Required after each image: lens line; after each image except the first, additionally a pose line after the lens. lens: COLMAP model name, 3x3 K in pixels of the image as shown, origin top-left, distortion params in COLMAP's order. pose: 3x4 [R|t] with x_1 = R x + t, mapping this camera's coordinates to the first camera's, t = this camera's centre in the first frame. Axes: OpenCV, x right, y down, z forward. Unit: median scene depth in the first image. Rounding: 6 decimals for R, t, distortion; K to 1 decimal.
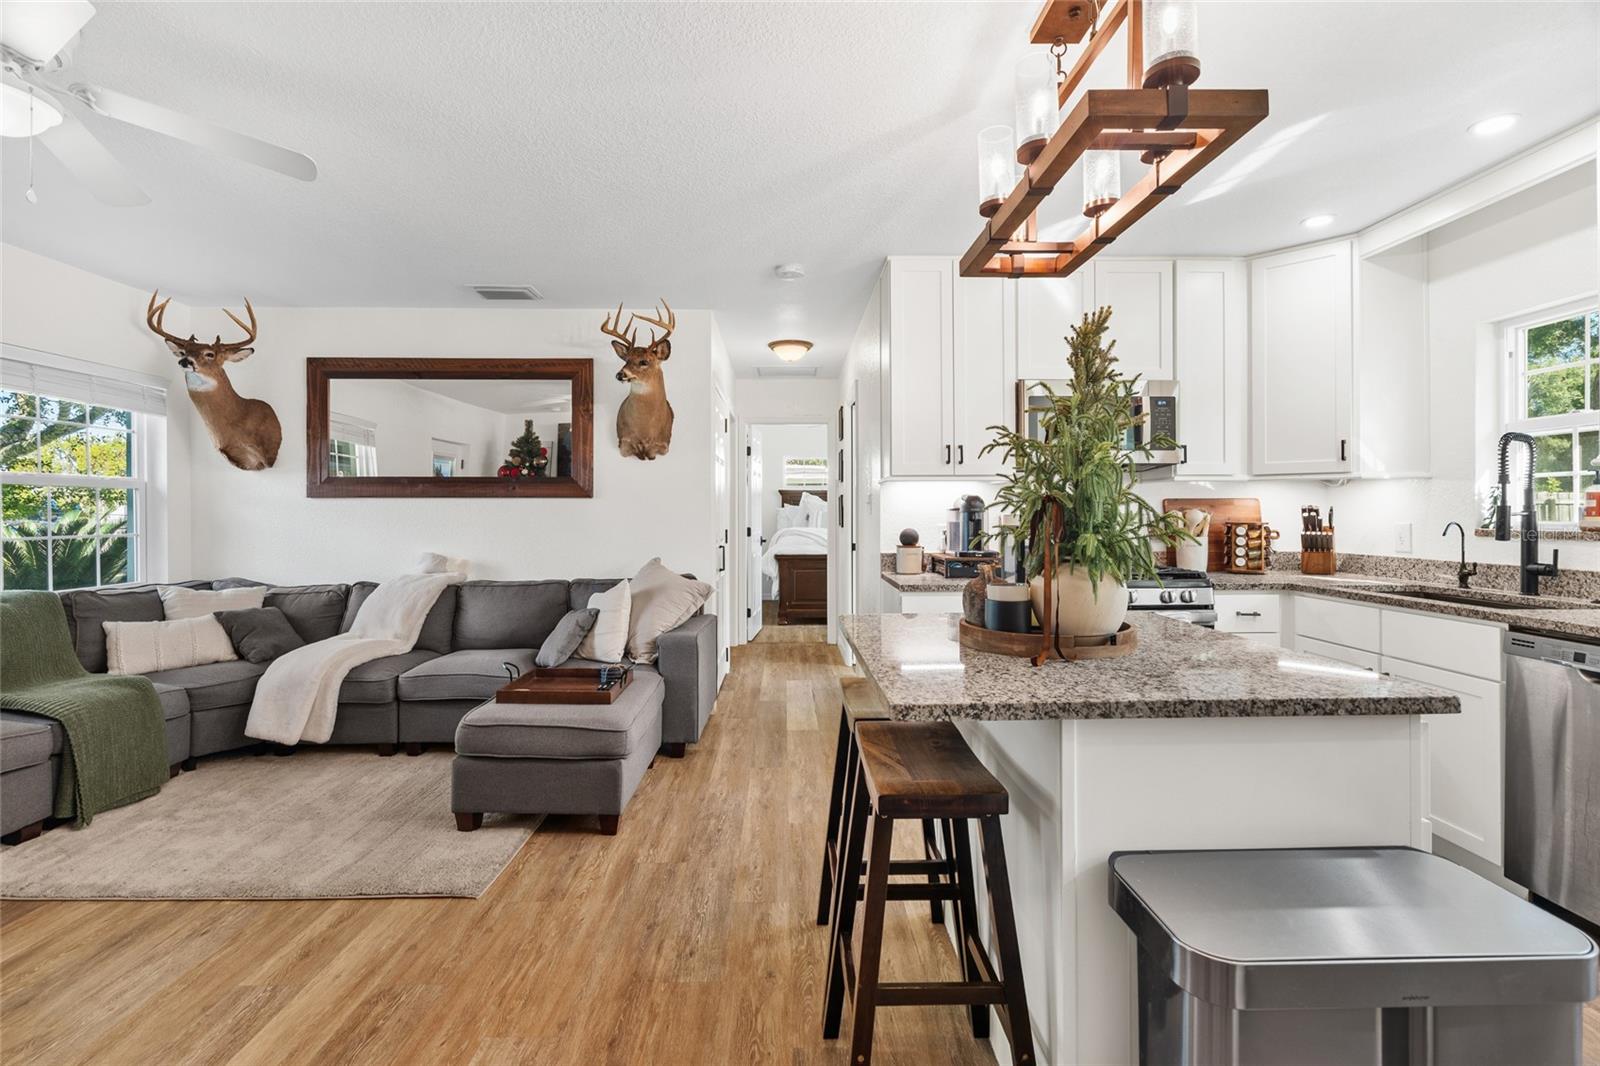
lens RADIAL K [[732.2, 0, 796.9], [0, 732.2, 506.8], [0, 0, 1]] dist [-0.005212, 0.002867]
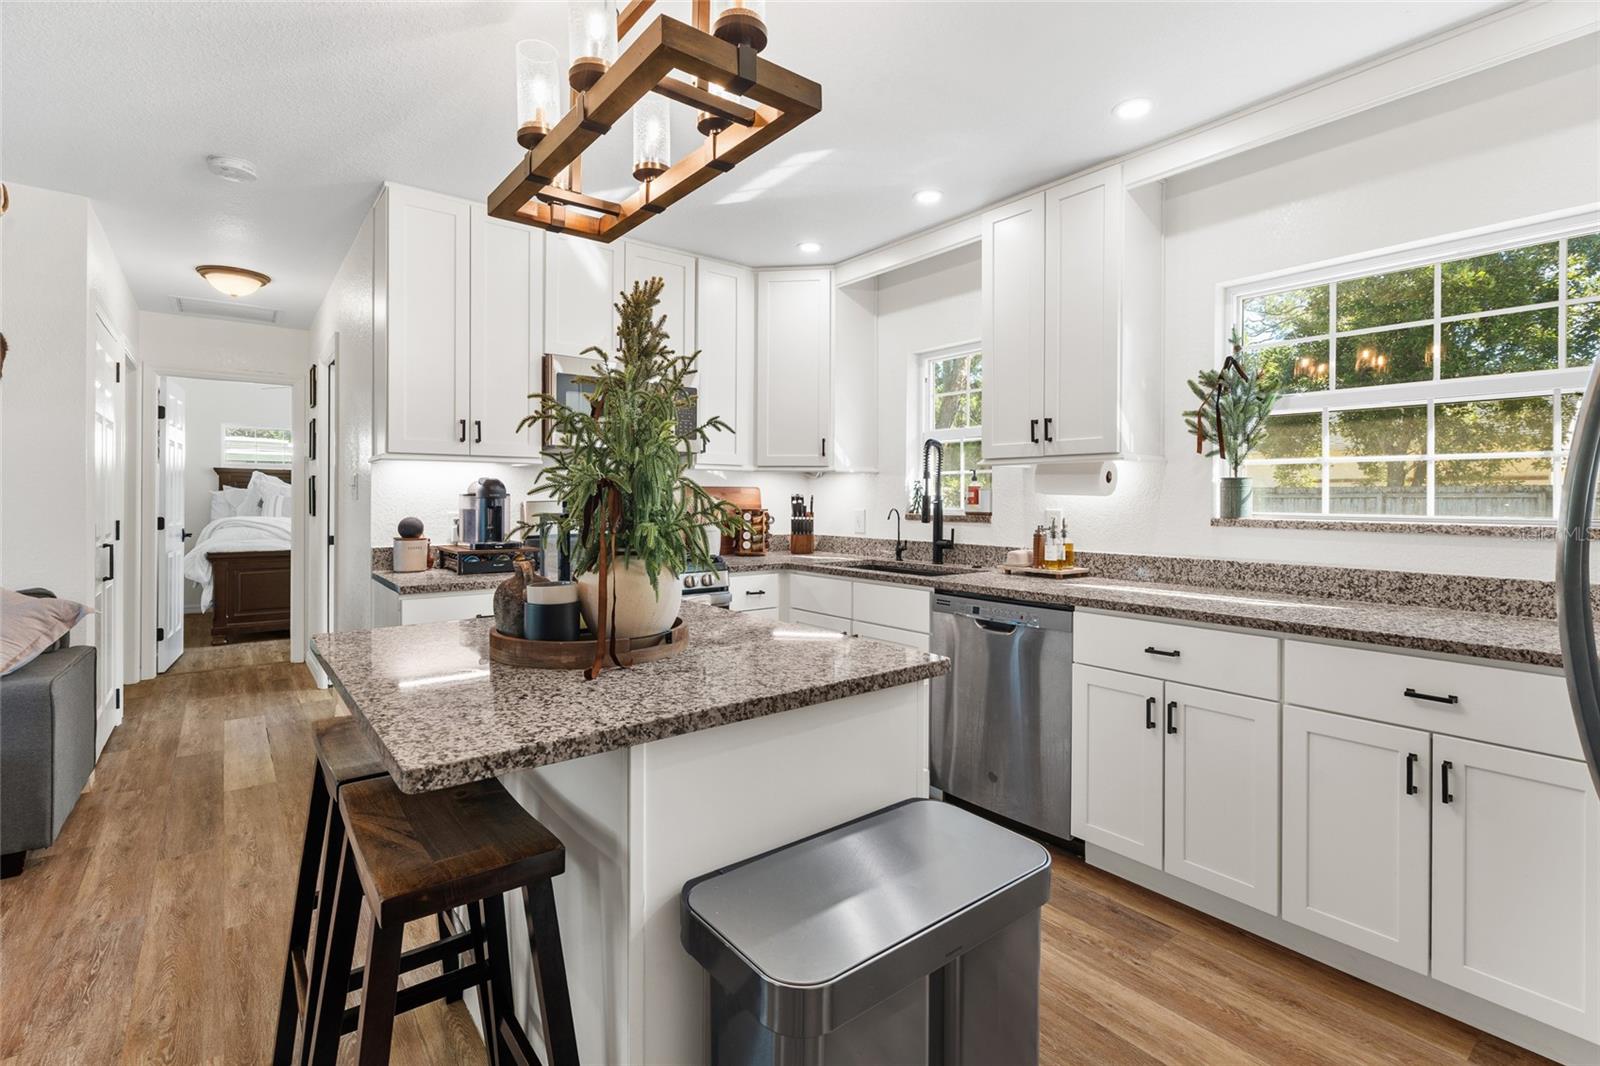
lens RADIAL K [[732.2, 0, 793.7], [0, 732.2, 499.9], [0, 0, 1]] dist [-0.005212, 0.002867]
pose [[0.799448, 0.005126, 0.600714, 0.001868], [-0.010402, 0.999932, 0.005310, 0.000978], [-0.600645, -0.010494, 0.799447, 0.079732]]
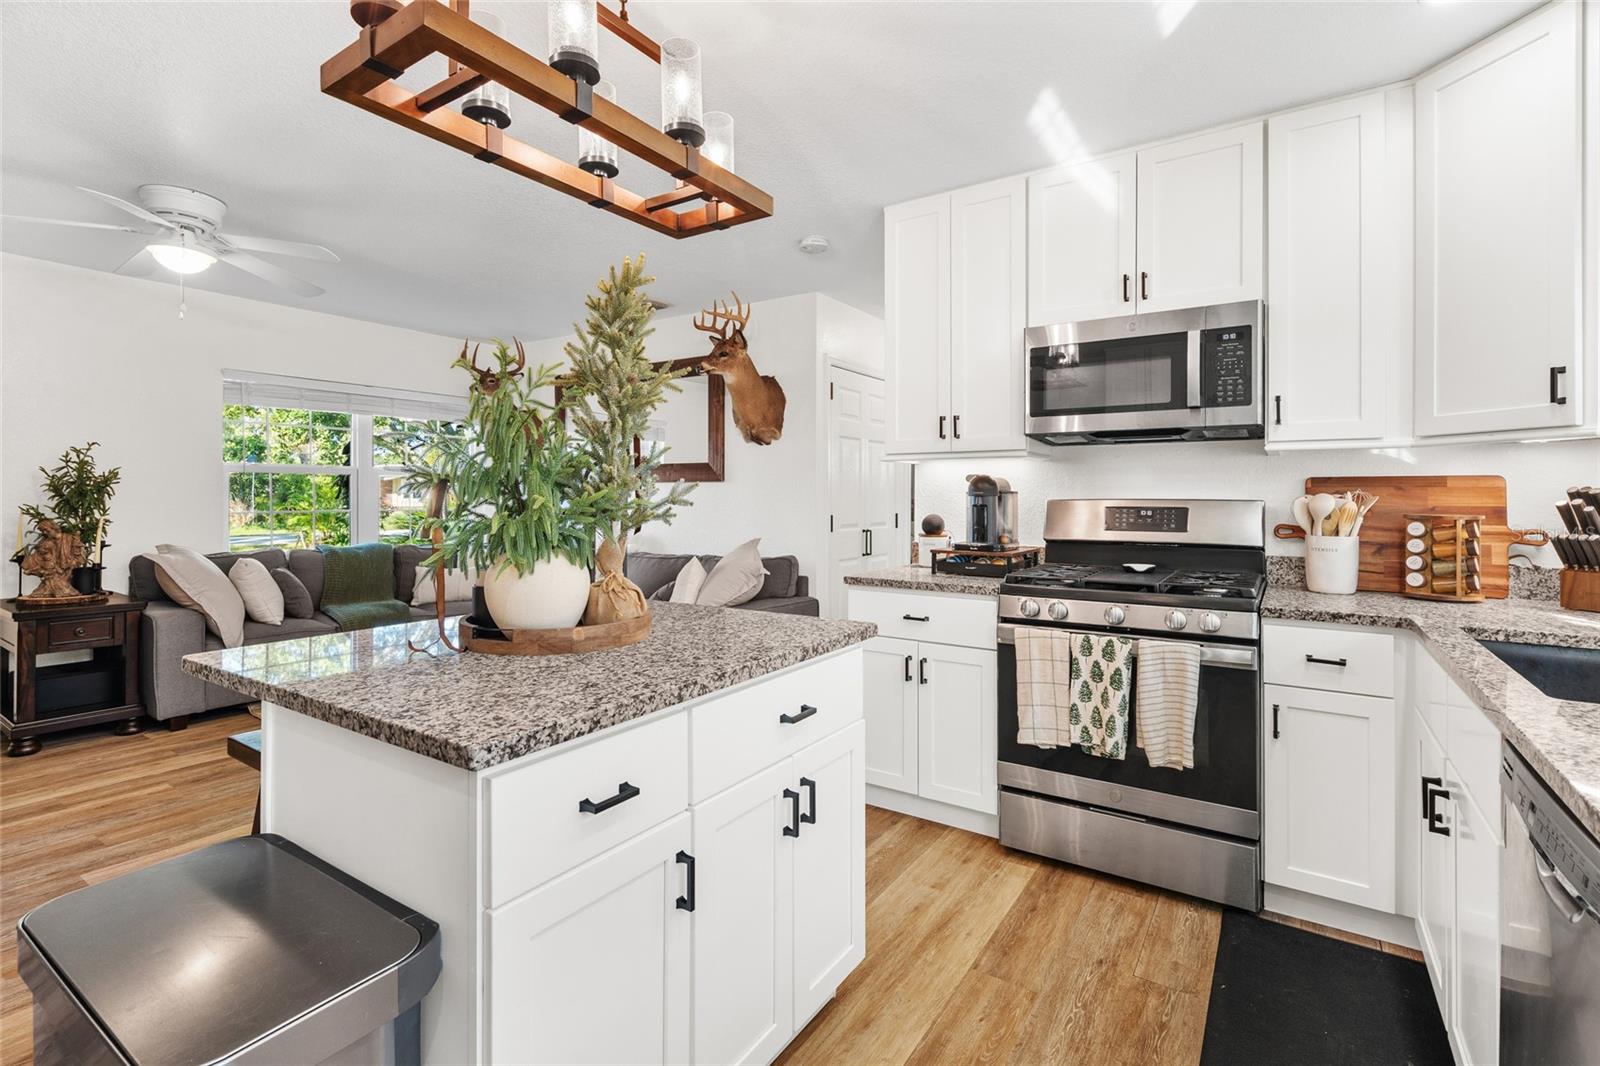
lens RADIAL K [[732.2, 0, 798.0], [0, 732.2, 495.4], [0, 0, 1]] dist [-0.005212, 0.002867]
pose [[0.821001, 0.004487, -0.570908, 0.550716], [-0.001607, 0.999983, 0.005548, 0.002318], [0.570924, -0.003637, 0.820995, 0.207893]]
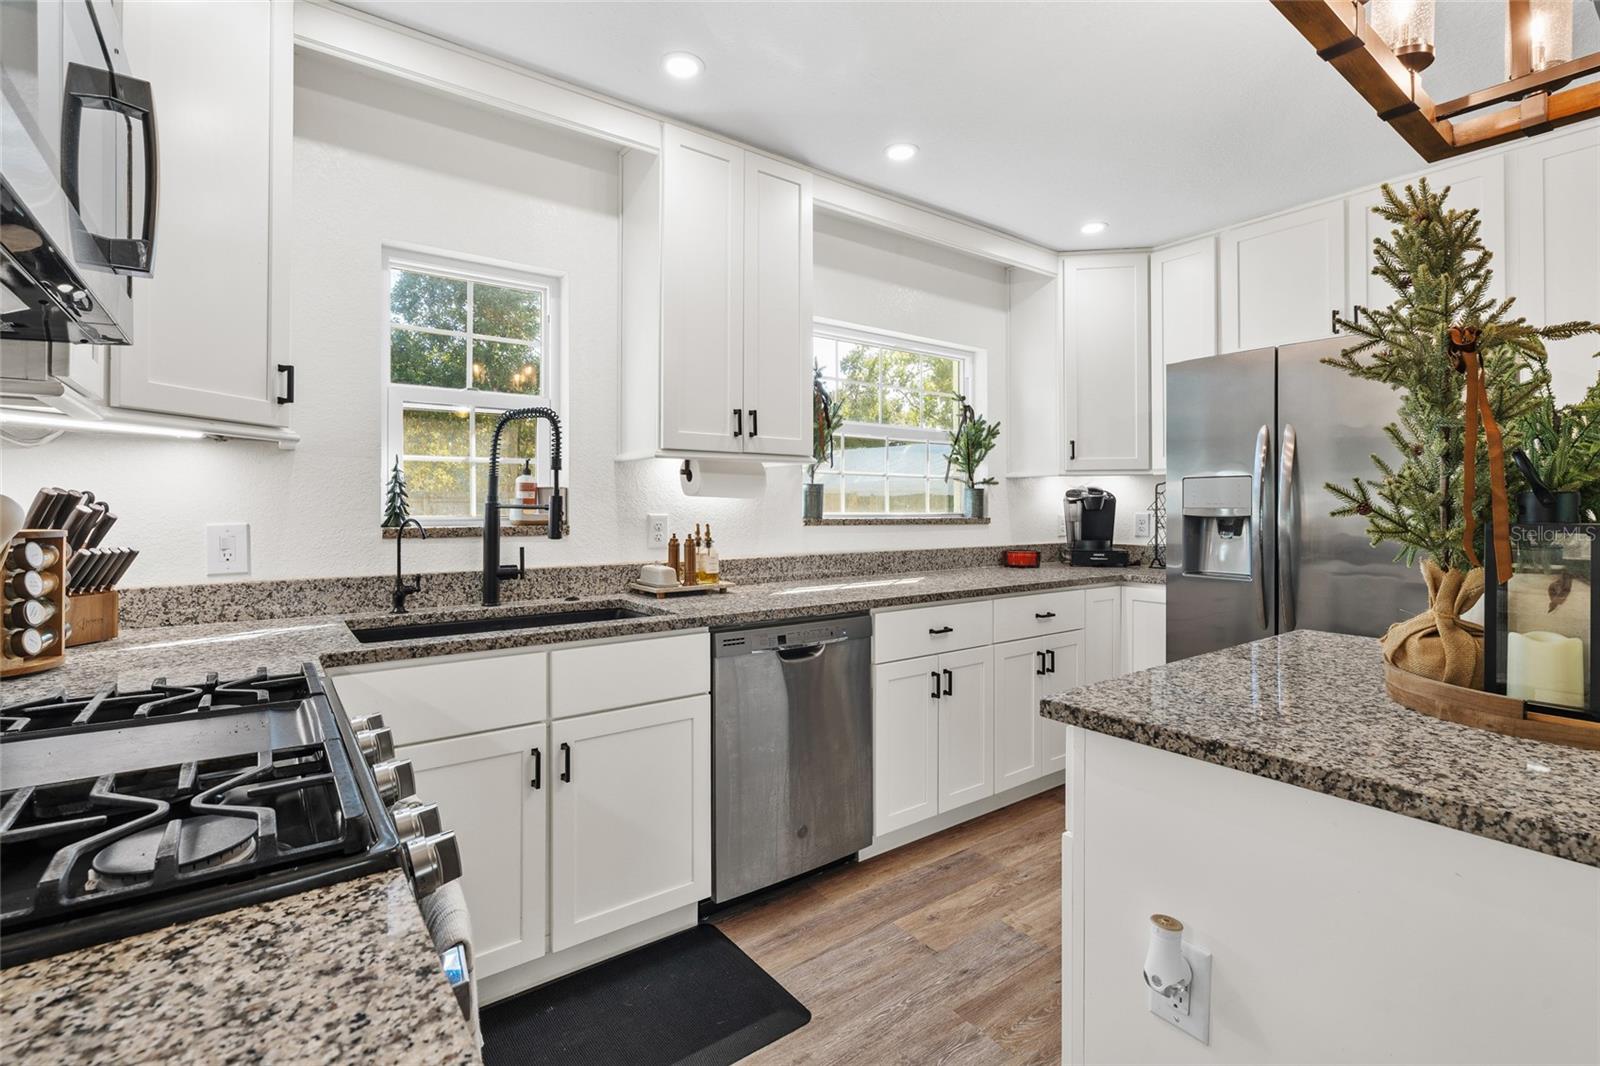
lens RADIAL K [[732.2, 0, 794.0], [0, 732.2, 501.2], [0, 0, 1]] dist [-0.005212, 0.002867]
pose [[-0.578201, 0.007449, 0.815860, 0.104511], [-0.005400, 0.999901, -0.012956, 0.009620], [-0.815876, -0.011896, -0.578104, 0.934049]]
